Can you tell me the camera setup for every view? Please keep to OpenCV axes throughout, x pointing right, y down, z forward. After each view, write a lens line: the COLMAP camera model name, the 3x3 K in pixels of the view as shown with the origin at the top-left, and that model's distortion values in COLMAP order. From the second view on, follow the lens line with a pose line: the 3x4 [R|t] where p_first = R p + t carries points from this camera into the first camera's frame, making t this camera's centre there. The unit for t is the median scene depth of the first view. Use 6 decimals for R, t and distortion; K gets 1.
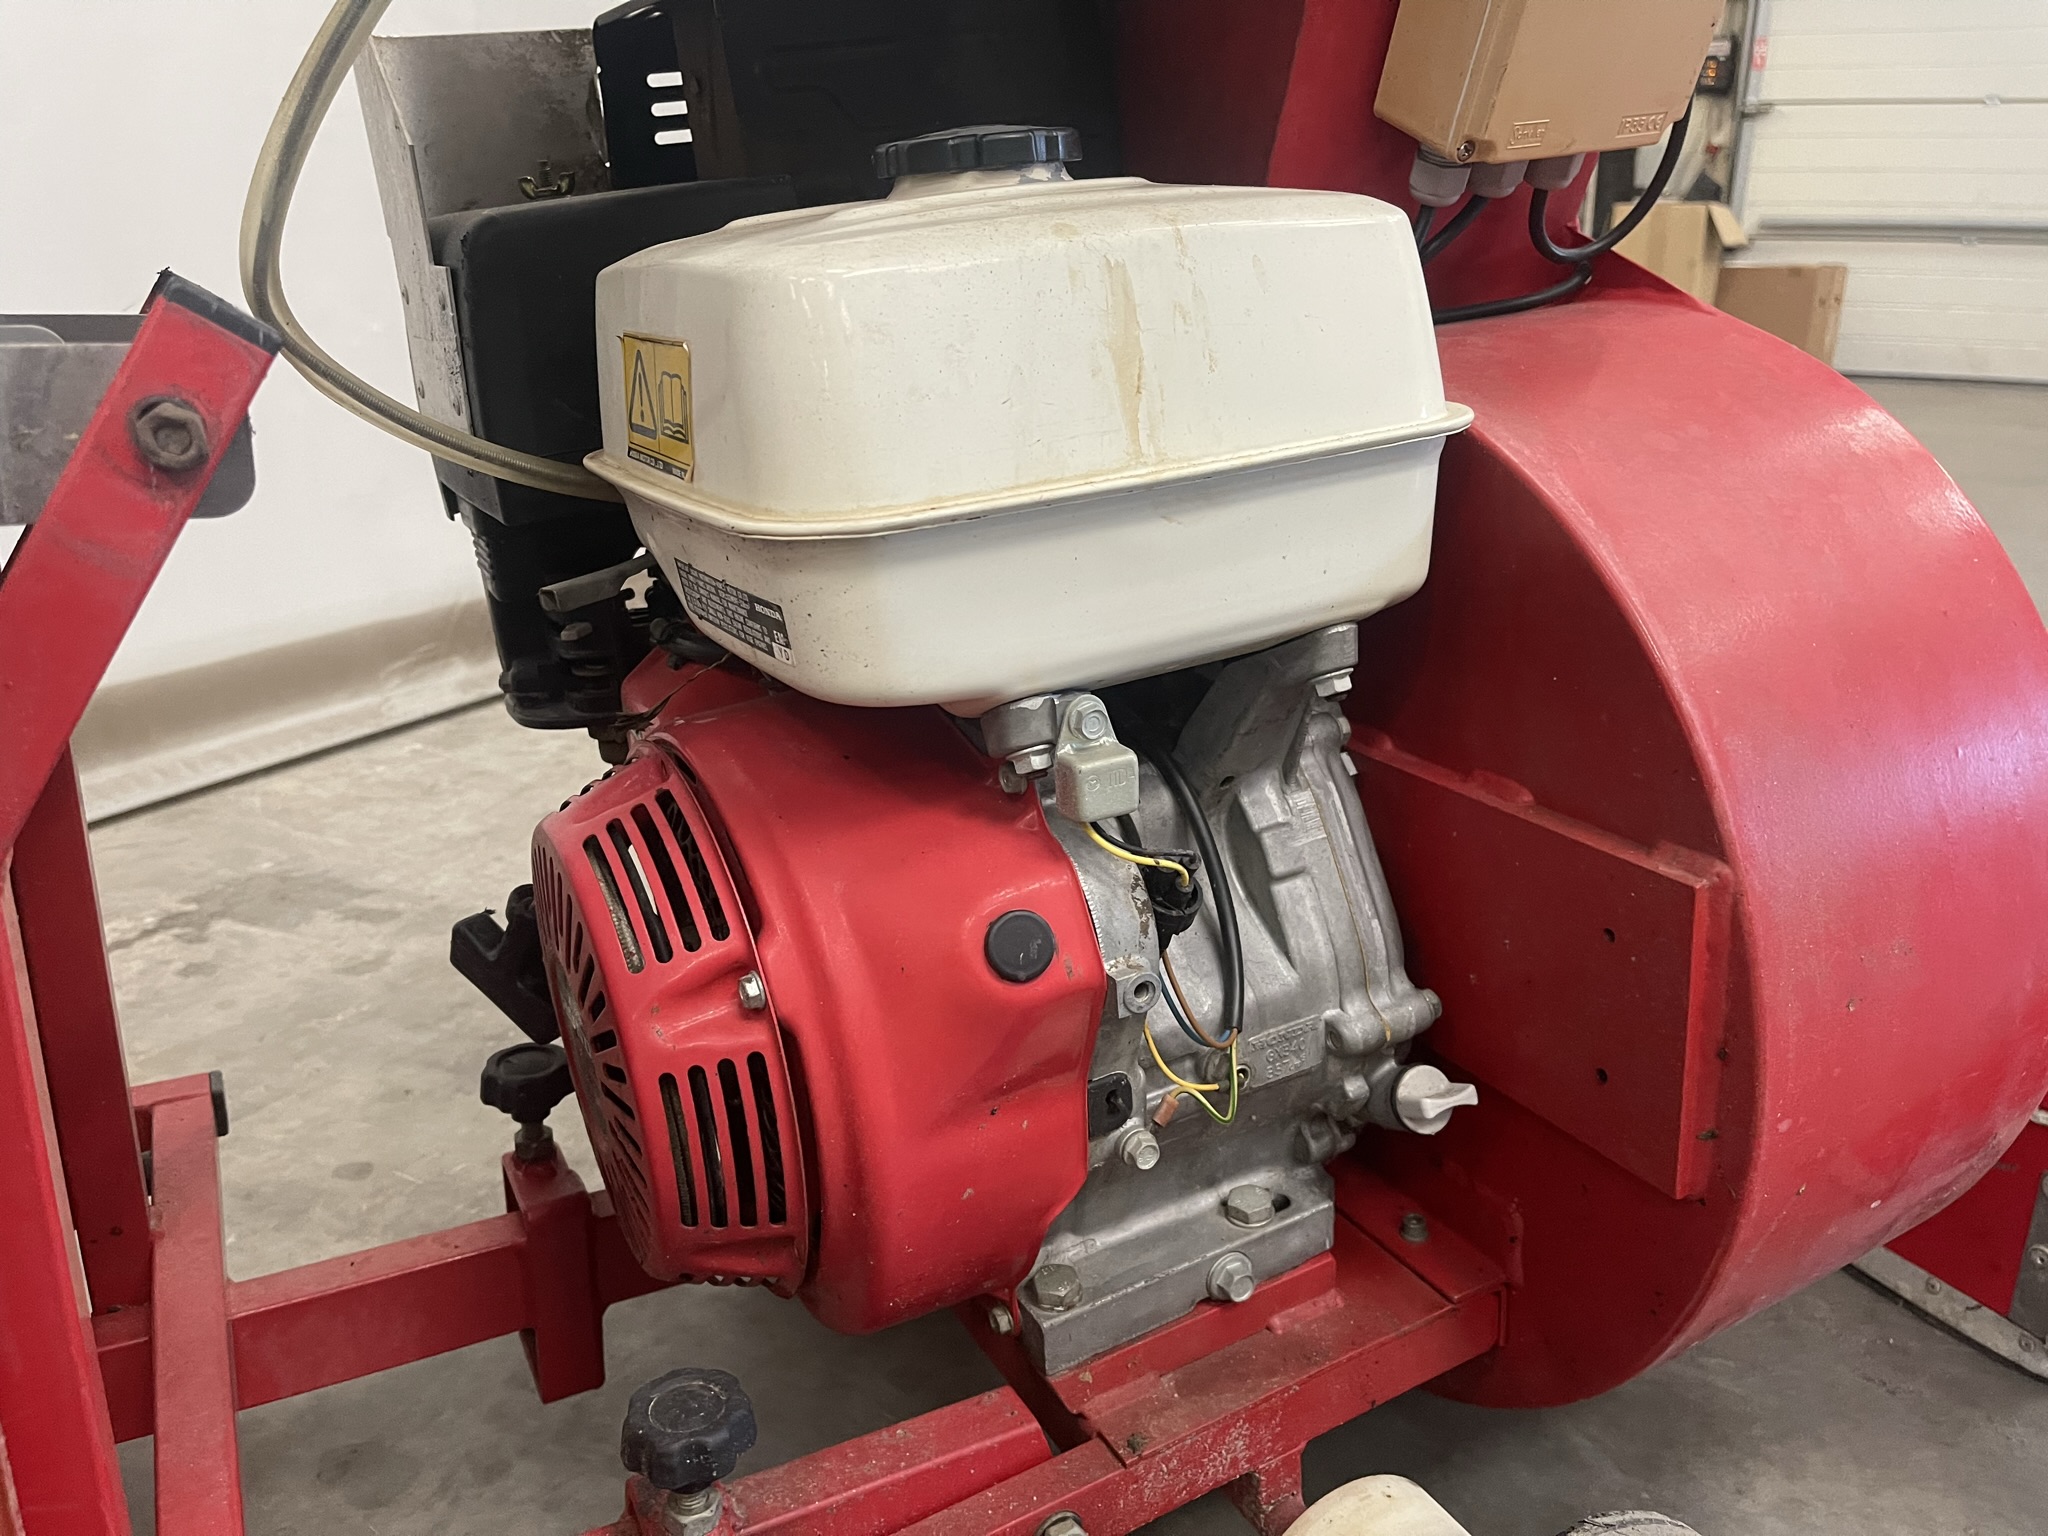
lens RADIAL K [[1559.9, 0, 1017.2], [0, 1559.9, 758.8], [0, 0, 1]] dist [0.057124, -0.078626]
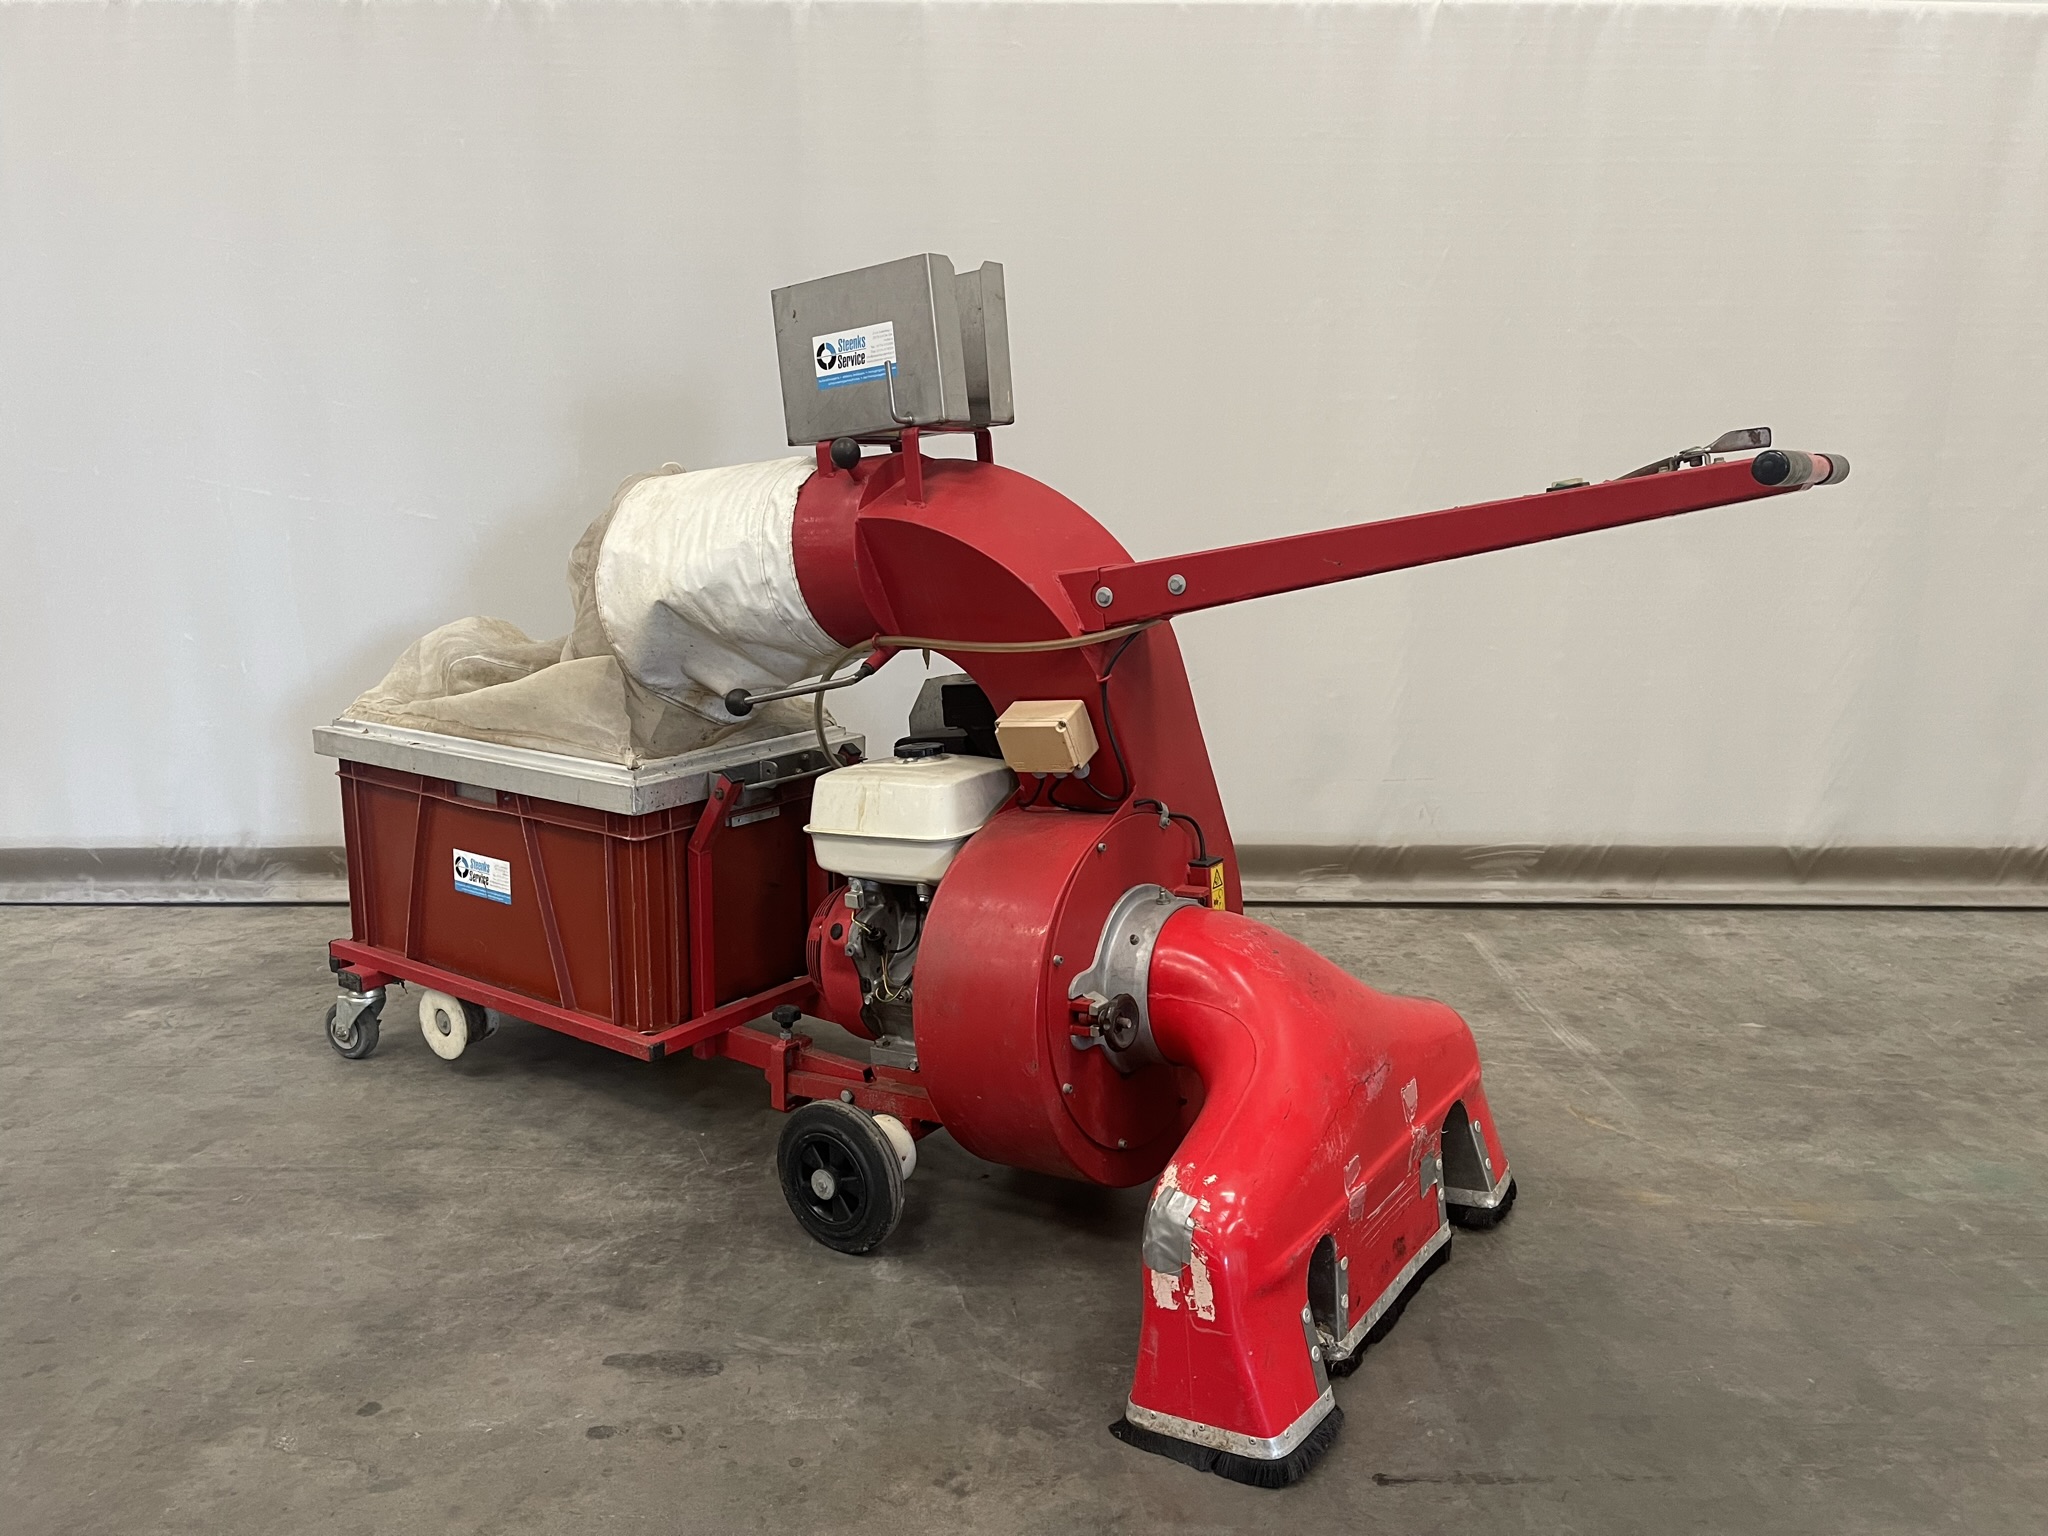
lens RADIAL K [[1556.4, 0, 1022.3], [0, 1556.4, 777.0], [0, 0, 1]] dist [0.048209, -0.046342]
pose [[0.455234, 0.178333, -0.872330, 3.289091], [-0.269705, 0.961326, 0.055778, -0.561774], [0.848540, 0.209880, 0.485726, -0.618597]]
